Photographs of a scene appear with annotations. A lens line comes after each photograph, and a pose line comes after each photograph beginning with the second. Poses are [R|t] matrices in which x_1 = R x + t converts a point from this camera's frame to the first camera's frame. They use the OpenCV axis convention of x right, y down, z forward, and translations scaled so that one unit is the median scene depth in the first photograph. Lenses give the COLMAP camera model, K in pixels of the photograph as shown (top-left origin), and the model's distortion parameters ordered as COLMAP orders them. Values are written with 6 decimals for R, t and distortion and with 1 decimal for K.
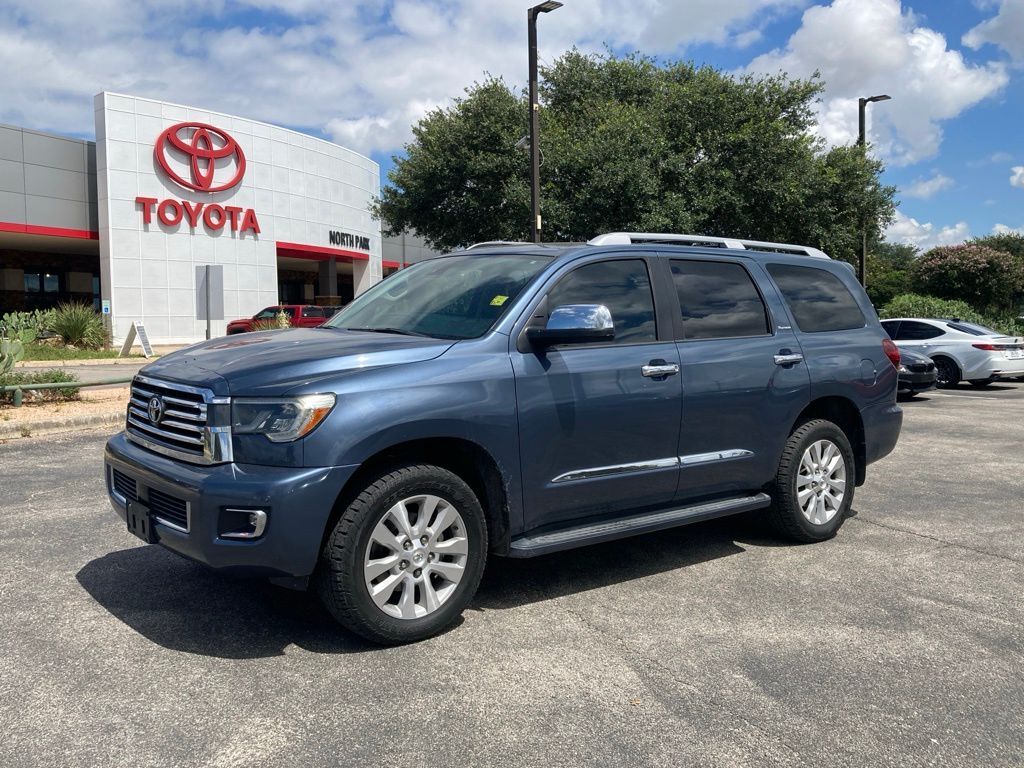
lens RADIAL K [[931.1, 0, 512.0], [0, 931.1, 384.0], [0, 0, 1]] dist [-0.000691, 0.019227]
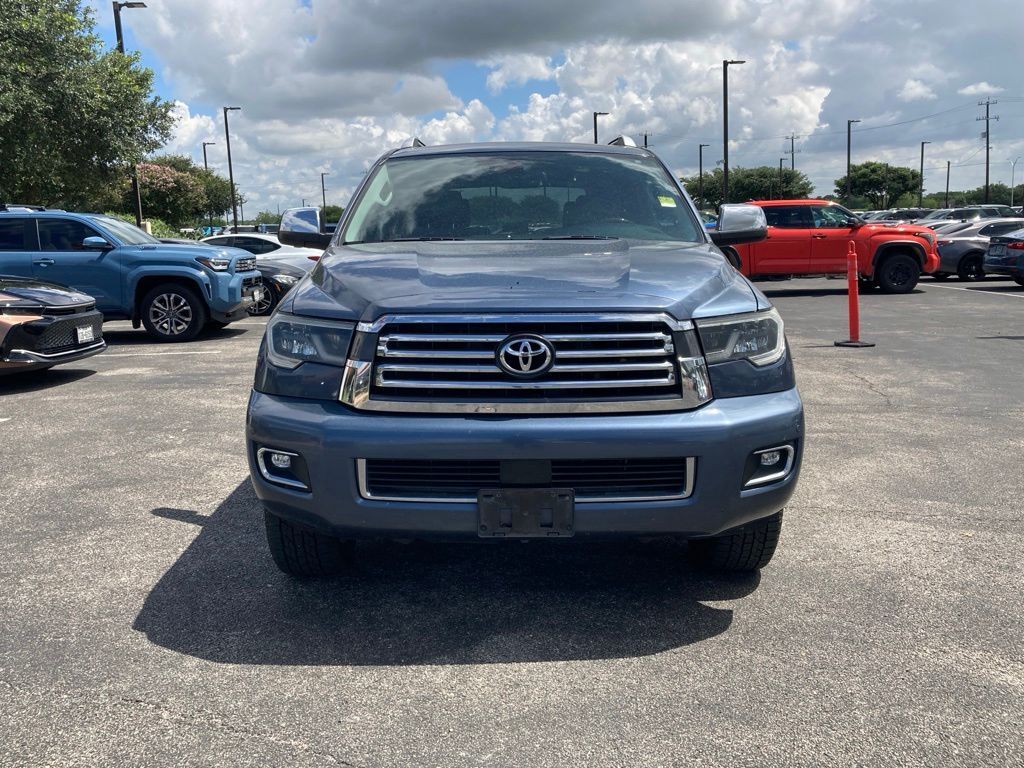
lens RADIAL K [[931.1, 0, 512.0], [0, 931.1, 384.0], [0, 0, 1]] dist [-0.000691, 0.019227]
pose [[0.638015, -0.146433, 0.755972, -0.935123], [0.083419, 0.989118, 0.121191, -0.036997], [-0.765492, -0.014259, 0.643288, 0.566514]]
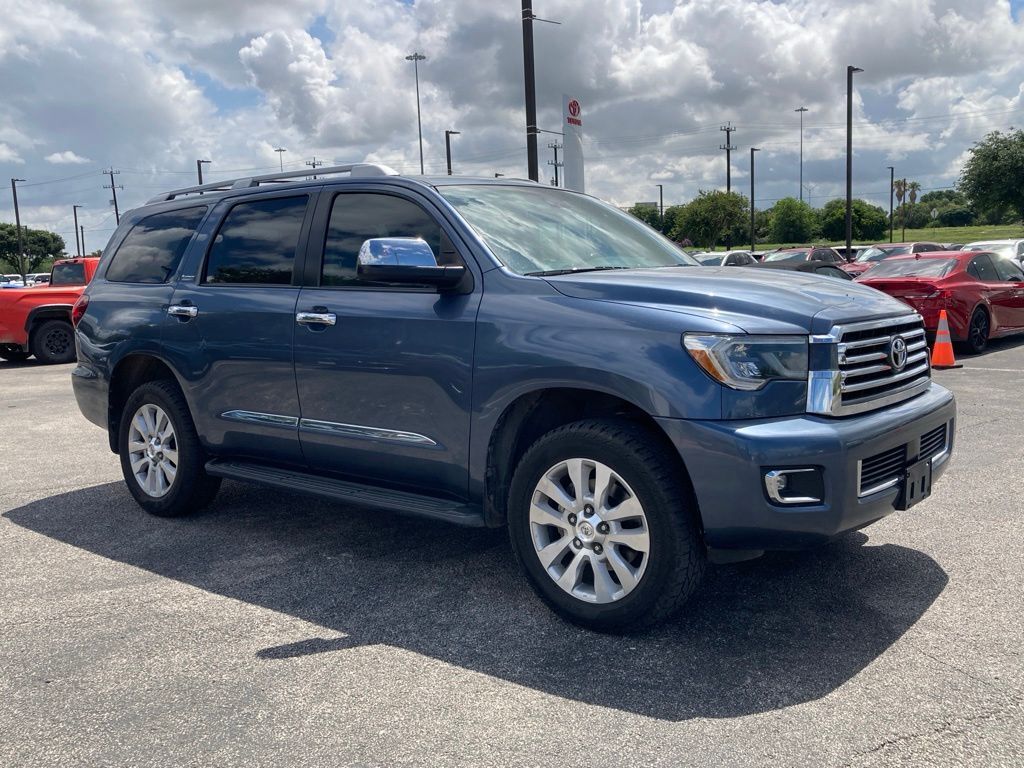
lens RADIAL K [[931.1, 0, 512.0], [0, 931.1, 384.0], [0, 0, 1]] dist [-0.000691, 0.019227]
pose [[-0.179959, -0.121804, 0.976104, -1.164054], [0.106301, 0.984085, 0.142398, -0.102877], [-0.977914, 0.129386, -0.164147, 1.505045]]
